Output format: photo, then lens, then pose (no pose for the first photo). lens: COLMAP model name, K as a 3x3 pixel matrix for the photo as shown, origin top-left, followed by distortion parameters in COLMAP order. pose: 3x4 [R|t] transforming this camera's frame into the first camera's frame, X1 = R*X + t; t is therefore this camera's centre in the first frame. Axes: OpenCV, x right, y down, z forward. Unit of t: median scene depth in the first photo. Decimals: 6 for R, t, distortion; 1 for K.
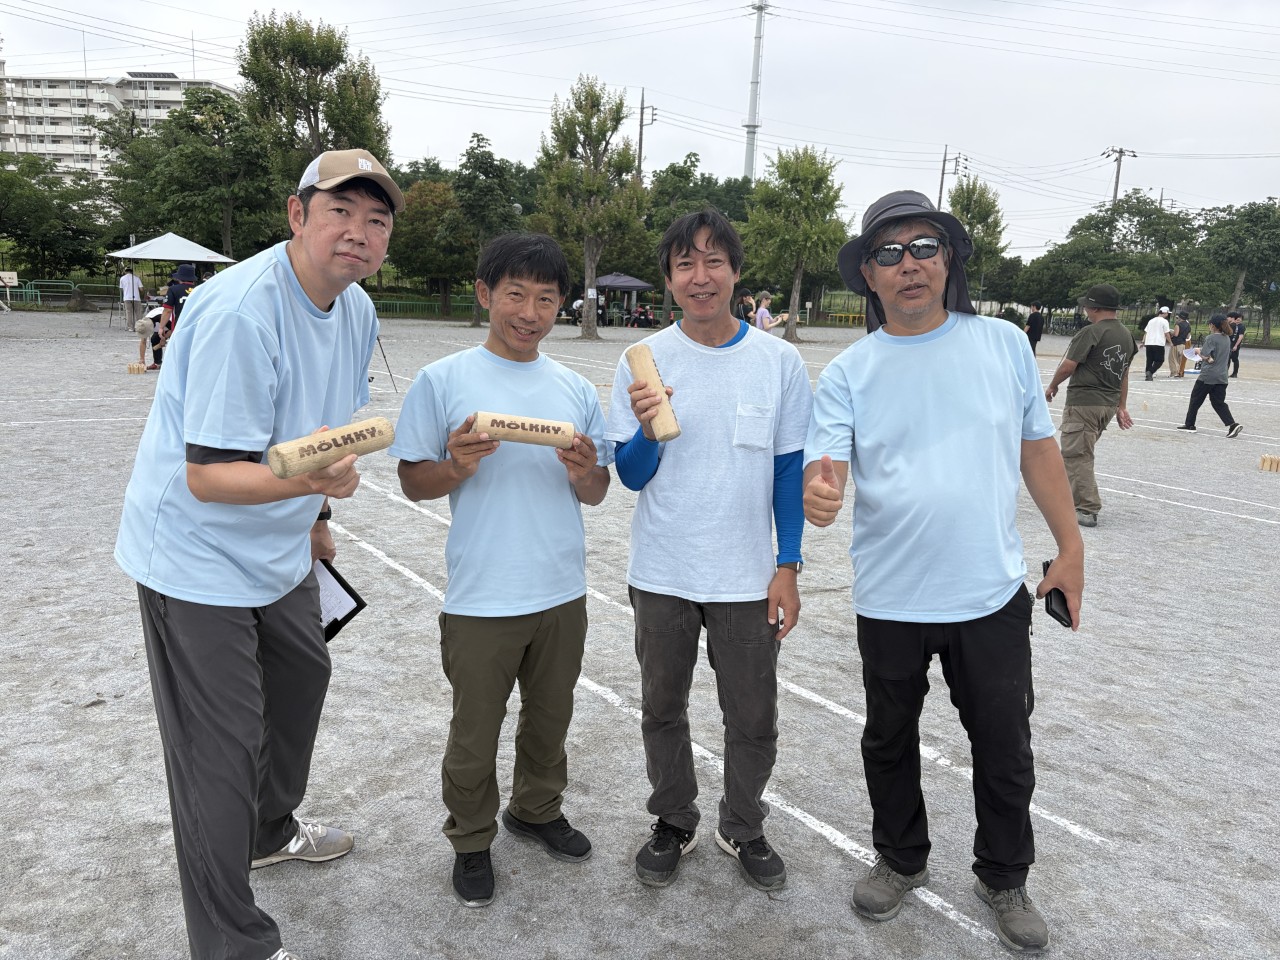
lens RADIAL K [[971.0, 0, 636.9], [0, 971.0, 486.9], [0, 0, 1]] dist [0.038256, -0.031694]
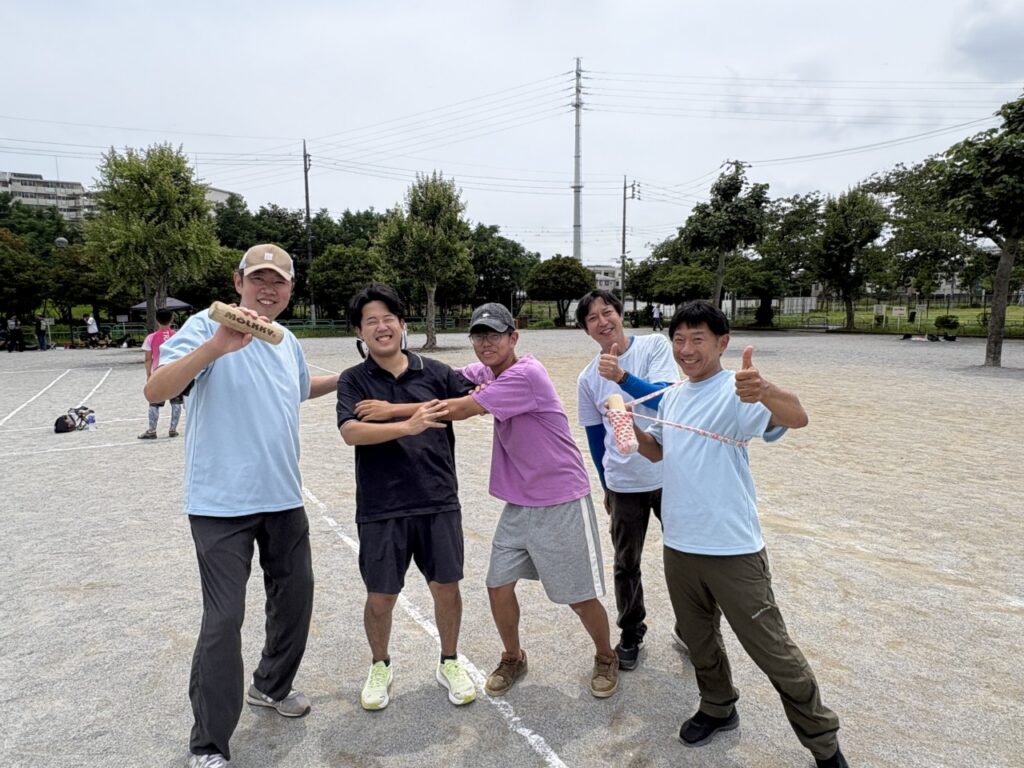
lens RADIAL K [[640.3, 0, 511.0], [0, 640.3, 384.7], [0, 0, 1]] dist [0.014890, -0.001970]
pose [[0.993151, -0.044964, -0.107838, 0.528237], [0.036355, 0.996091, -0.080510, -0.070015], [0.111037, 0.076038, 0.990903, 0.457886]]
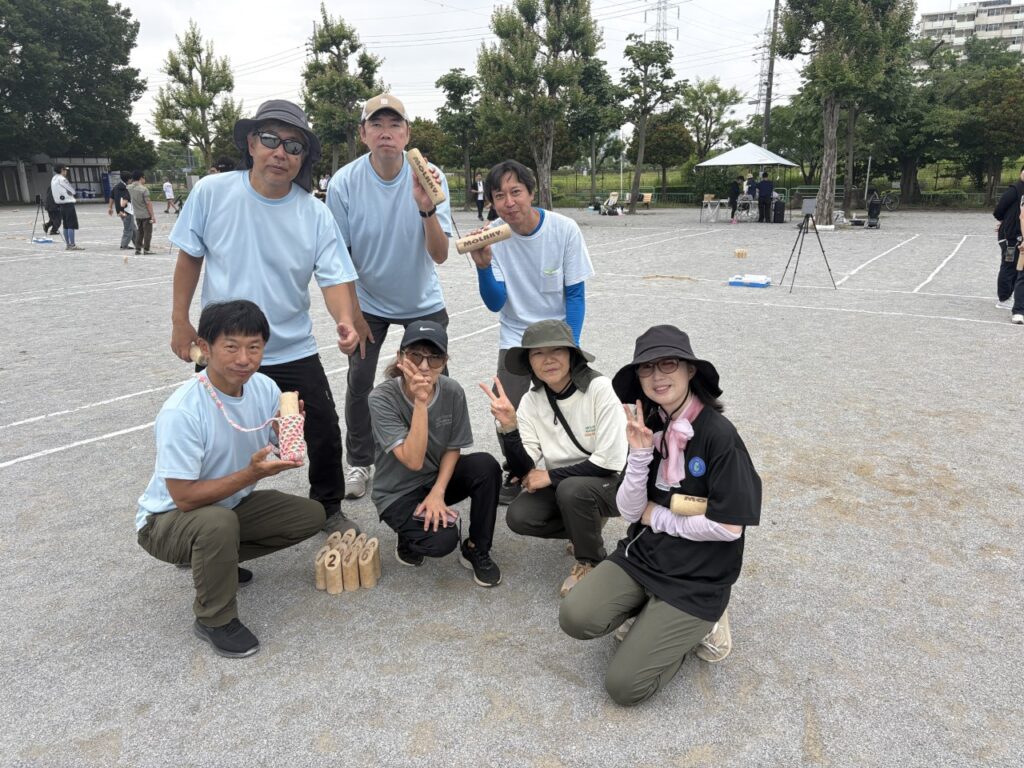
lens RADIAL K [[776.8, 0, 521.3], [0, 776.8, 381.5], [0, 0, 1]] dist [0.038256, -0.031694]
pose [[0.382758, 0.188493, -0.904415, 0.260712], [-0.157447, 0.977952, 0.137186, -0.041110], [0.910333, 0.089889, 0.403996, 0.267829]]
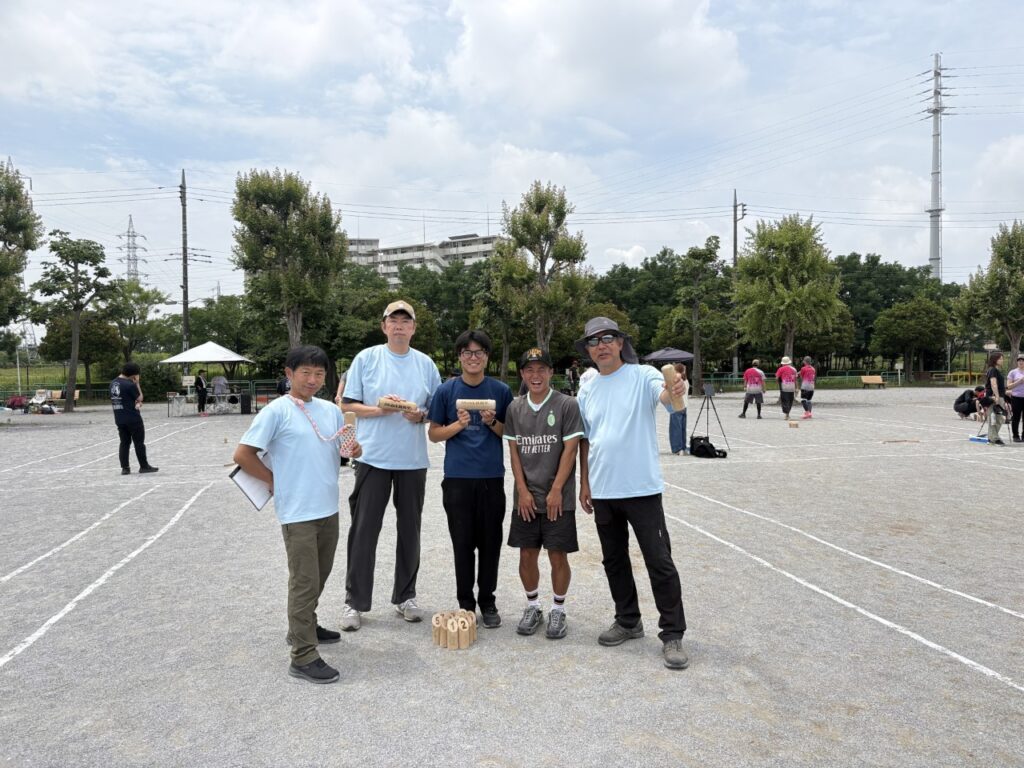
lens RADIAL K [[776.8, 0, 518.0], [0, 776.8, 386.2], [0, 0, 1]] dist [0.038256, -0.031694]
pose [[0.907711, -0.044783, -0.417199, 0.240067], [-0.029946, 0.984839, -0.170868, -0.026372], [0.418525, 0.167592, 0.892608, 0.182506]]
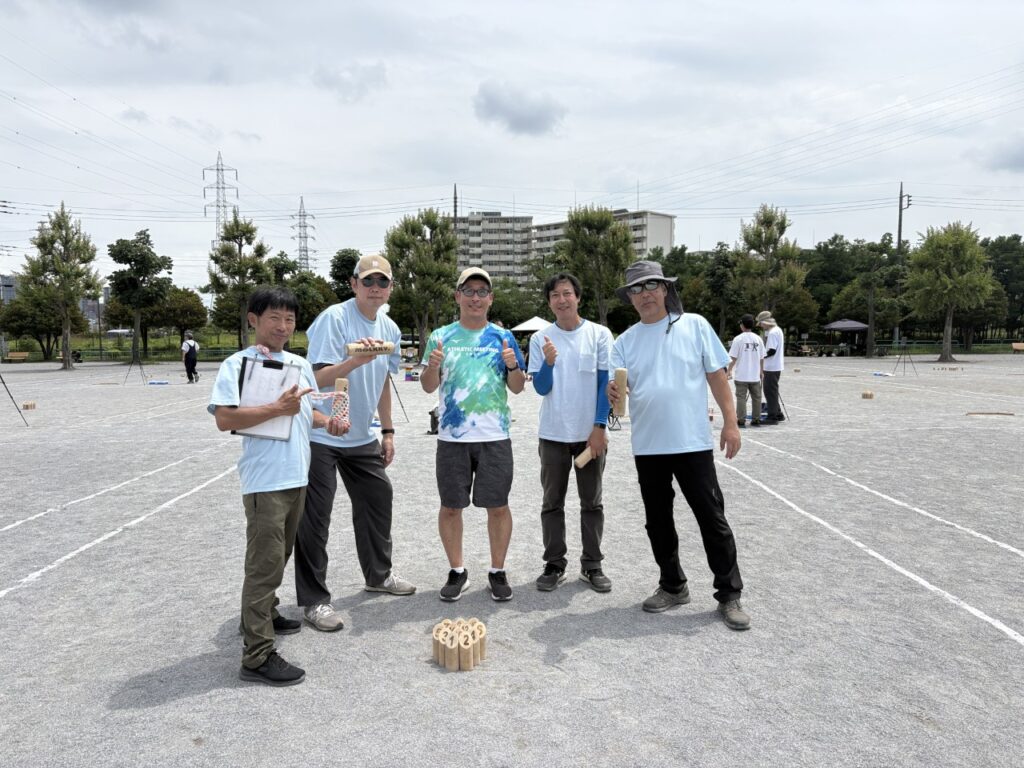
lens RADIAL K [[776.8, 0, 509.3], [0, 776.8, 388.7], [0, 0, 1]] dist [0.038256, -0.031694]
pose [[0.824316, -0.012231, -0.565998, 0.272023], [-0.068662, 0.990226, -0.121397, 0.059615], [0.561951, 0.138932, 0.815419, -0.217648]]
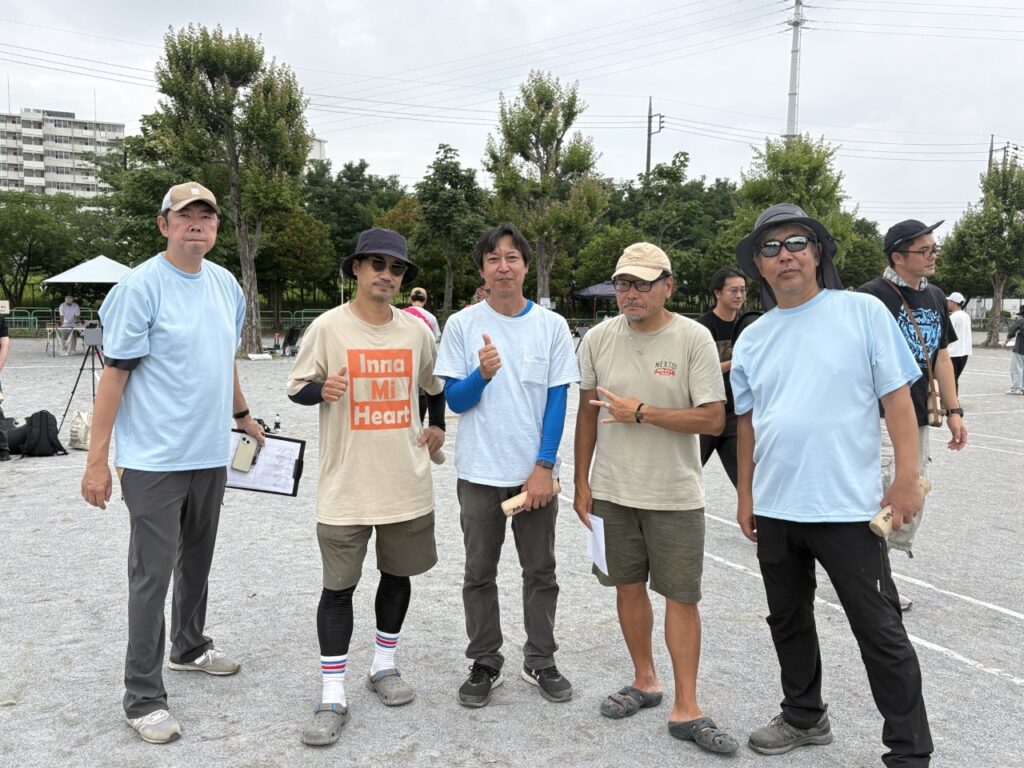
lens RADIAL K [[933.4, 0, 510.6], [0, 933.4, 391.4], [0, 0, 1]] dist [0.025706, 0.000000]
pose [[0.981587, -0.013115, -0.190565, 0.071930], [-0.006865, 0.994574, -0.103809, -0.023726], [0.190892, 0.103206, 0.976171, 0.133399]]
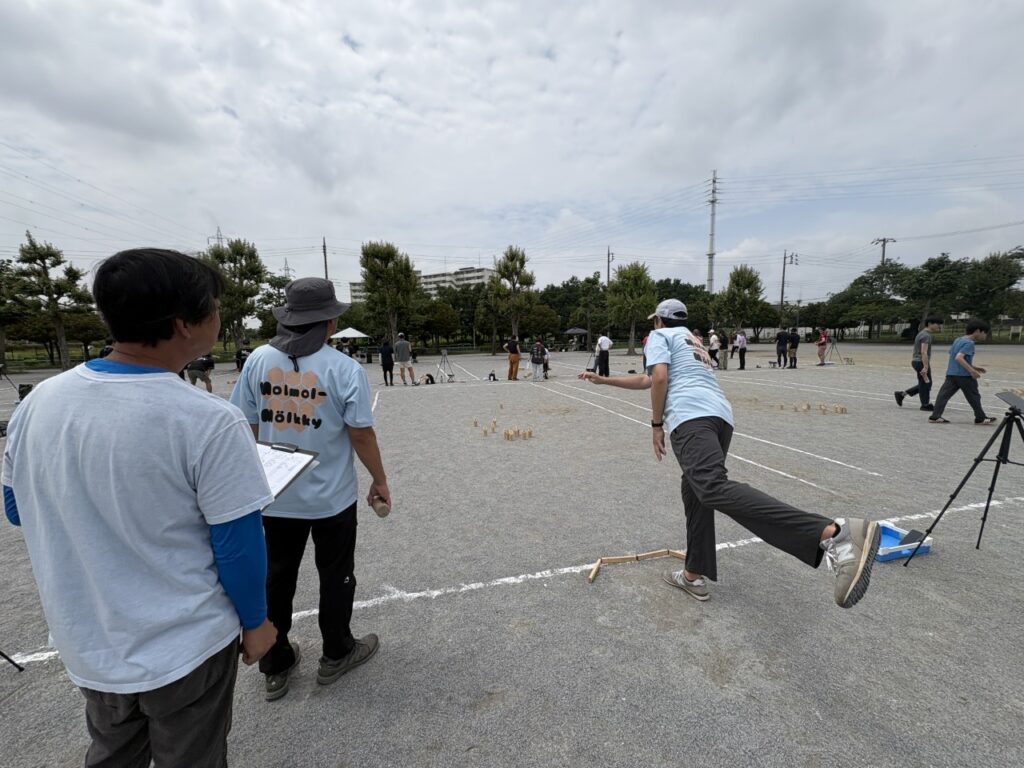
lens RADIAL K [[408.4, 0, 511.3], [0, 408.4, 385.1], [0, 0, 1]] dist [-0.003179, 0.001818]
pose [[0.922028, -0.021625, -0.386519, 0.253816], [-0.011013, 0.996569, -0.082028, -0.014673], [0.386967, 0.079889, 0.918626, 0.122296]]
